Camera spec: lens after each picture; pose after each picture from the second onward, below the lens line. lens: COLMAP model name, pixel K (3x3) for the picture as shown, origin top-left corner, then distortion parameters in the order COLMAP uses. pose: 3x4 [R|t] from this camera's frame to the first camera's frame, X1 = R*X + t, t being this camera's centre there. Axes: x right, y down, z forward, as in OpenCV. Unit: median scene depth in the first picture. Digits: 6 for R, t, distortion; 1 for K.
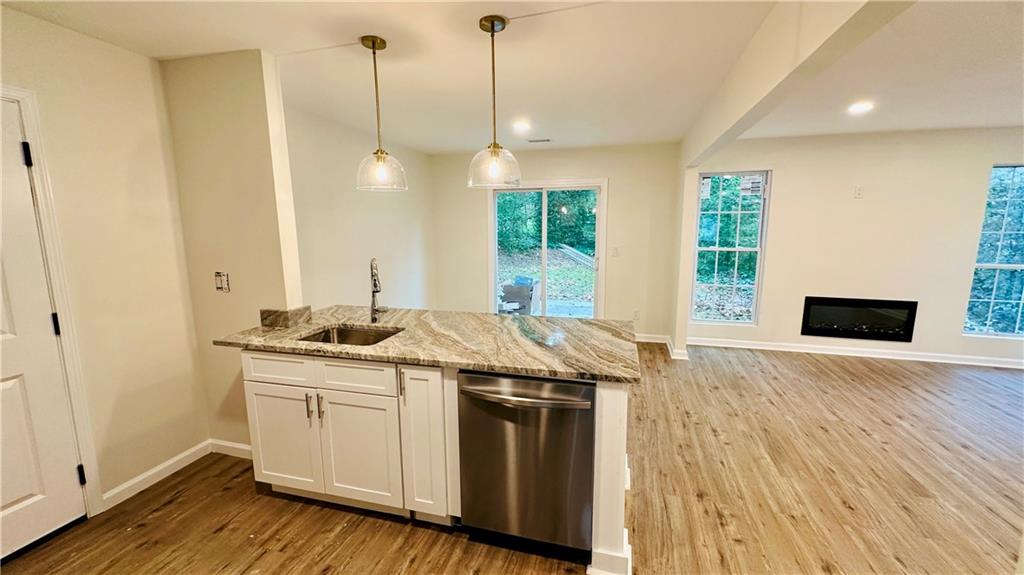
lens RADIAL K [[408.1, 0, 518.1], [0, 408.1, 285.6], [0, 0, 1]] dist [-0.002709, 0.000059]
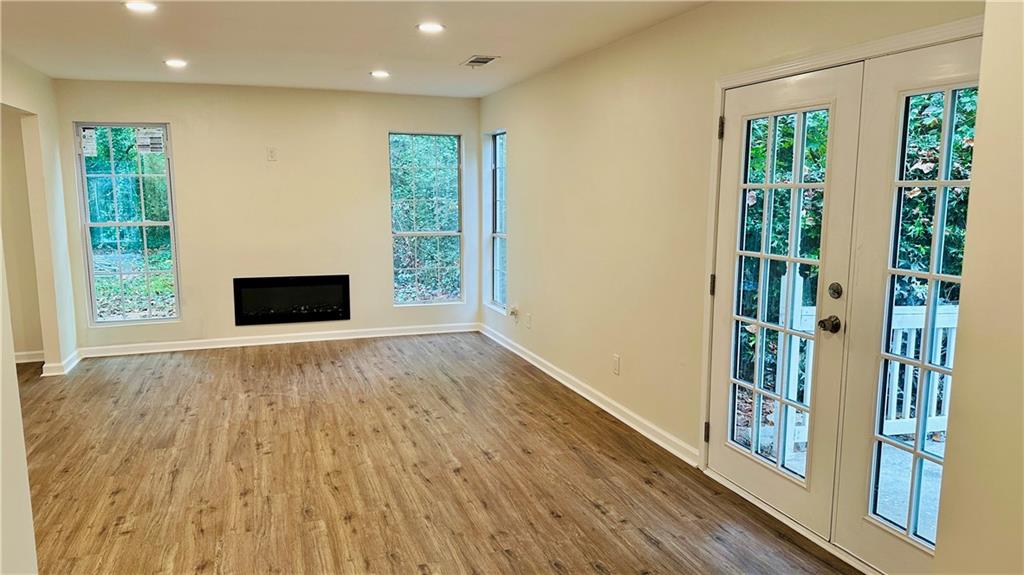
lens RADIAL K [[709.3, 0, 506.3], [0, 709.3, 295.1], [0, 0, 1]] dist [0.041407, -0.047965]
pose [[0.826490, -0.084656, 0.556550, 0.514115], [0.087866, 0.995911, 0.021003, 0.113057], [-0.556052, 0.031543, 0.830548, -0.732493]]
